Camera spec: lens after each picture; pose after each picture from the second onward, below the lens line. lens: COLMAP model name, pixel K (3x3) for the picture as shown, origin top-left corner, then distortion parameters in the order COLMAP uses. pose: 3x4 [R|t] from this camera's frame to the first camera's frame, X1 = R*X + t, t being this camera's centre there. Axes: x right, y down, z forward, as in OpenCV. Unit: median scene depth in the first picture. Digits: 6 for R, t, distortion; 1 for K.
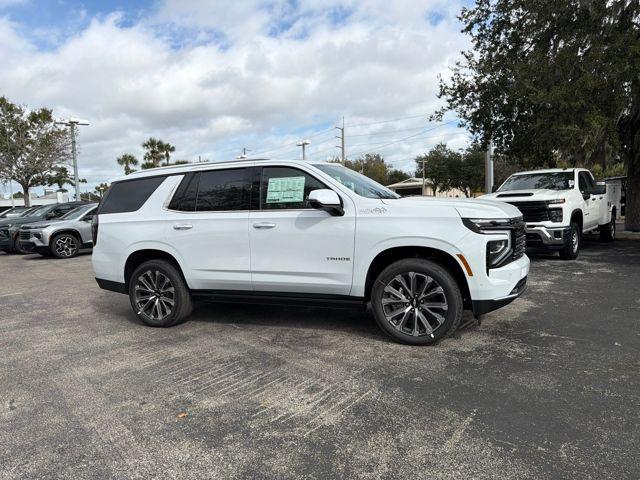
lens RADIAL K [[452.3, 0, 321.2], [0, 452.3, 246.3], [0, 0, 1]] dist [0.039359, -0.060477]
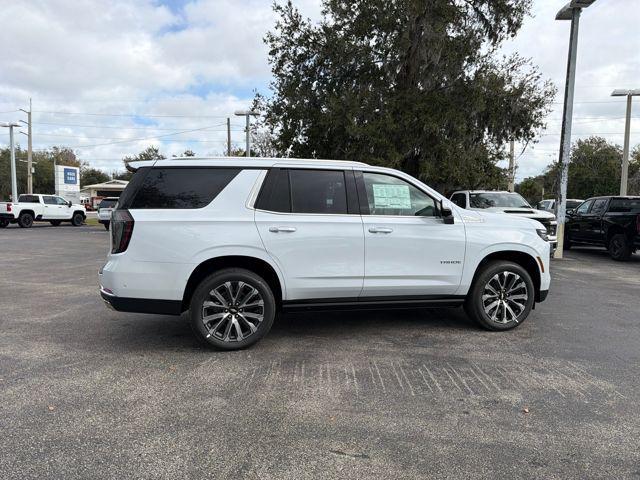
lens RADIAL K [[468.3, 0, 315.2], [0, 468.3, 252.1], [0, 0, 1]] dist [0.059910, -0.067853]
pose [[0.788681, -0.002740, 0.614797, -0.801801], [0.007790, 0.999954, -0.005538, 0.005867], [-0.614753, 0.009157, 0.788666, 0.242102]]
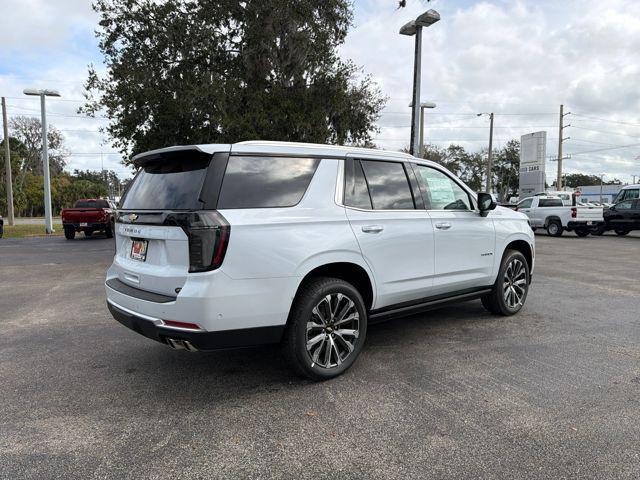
lens RADIAL K [[474.2, 0, 319.6], [0, 474.2, 242.9], [0, 0, 1]] dist [0.062479, -0.057195]
pose [[0.429206, -0.028847, 0.902746, -1.051371], [0.071572, 0.997433, -0.002156, -0.023703], [-0.900366, 0.065536, 0.430169, 0.727714]]
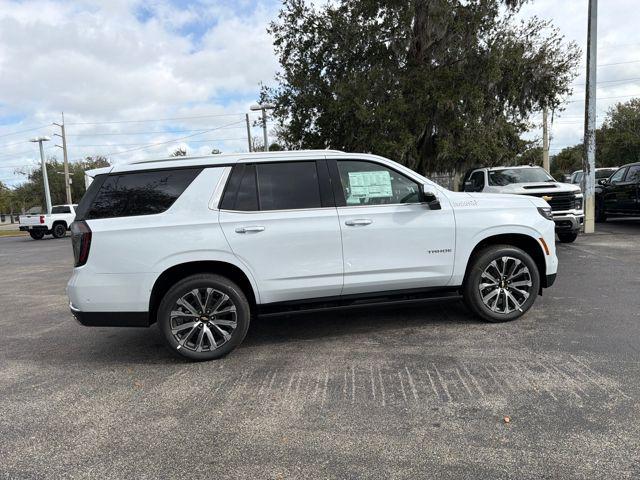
lens RADIAL K [[468.3, 0, 315.2], [0, 468.3, 252.1], [0, 0, 1]] dist [0.059910, -0.067853]
pose [[0.832397, -0.070558, 0.549670, -0.666839], [0.075993, 0.997025, 0.012900, -0.004268], [-0.548945, 0.031033, 0.835282, 0.223059]]
